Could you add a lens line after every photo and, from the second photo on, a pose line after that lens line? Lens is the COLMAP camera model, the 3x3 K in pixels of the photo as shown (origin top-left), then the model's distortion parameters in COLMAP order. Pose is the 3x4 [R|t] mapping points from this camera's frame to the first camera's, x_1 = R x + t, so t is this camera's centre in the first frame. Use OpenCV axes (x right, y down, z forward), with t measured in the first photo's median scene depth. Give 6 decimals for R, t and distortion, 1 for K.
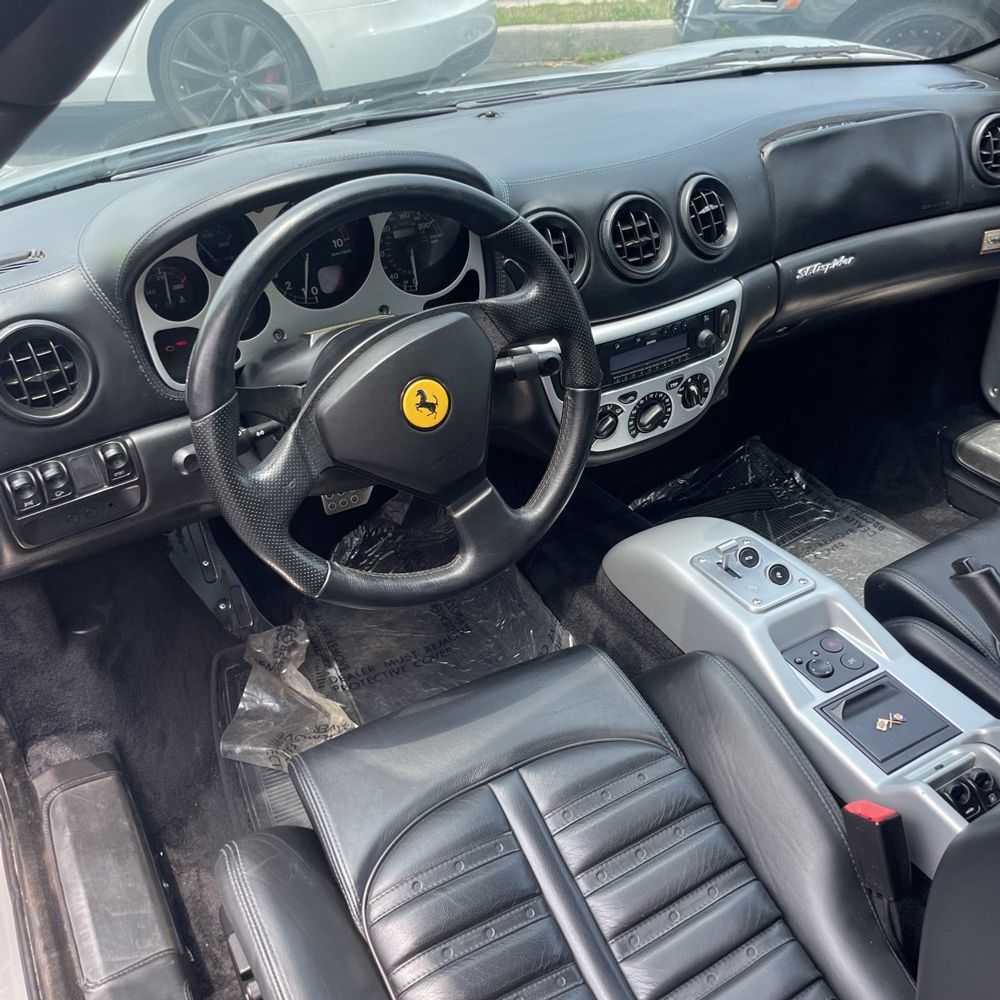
lens RADIAL K [[1012.3, 0, 503.8], [0, 1012.3, 483.5], [0, 0, 1]] dist [0.097524, -0.131126]
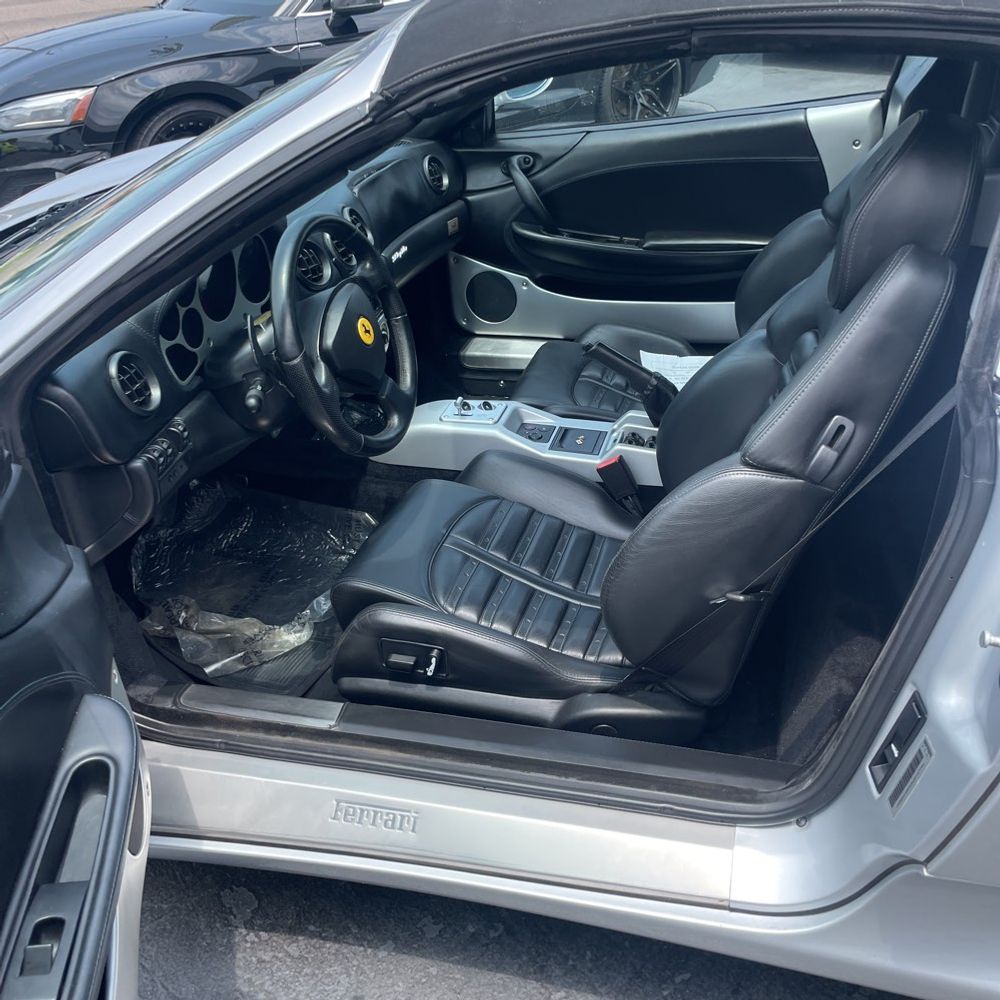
lens RADIAL K [[1012.3, 0, 503.8], [0, 1012.3, 483.5], [0, 0, 1]] dist [0.097524, -0.131126]
pose [[0.716485, -0.340913, 0.608627, -0.709911], [0.390453, 0.918972, 0.055101, 0.107682], [-0.578096, 0.198162, 0.791541, -0.334763]]
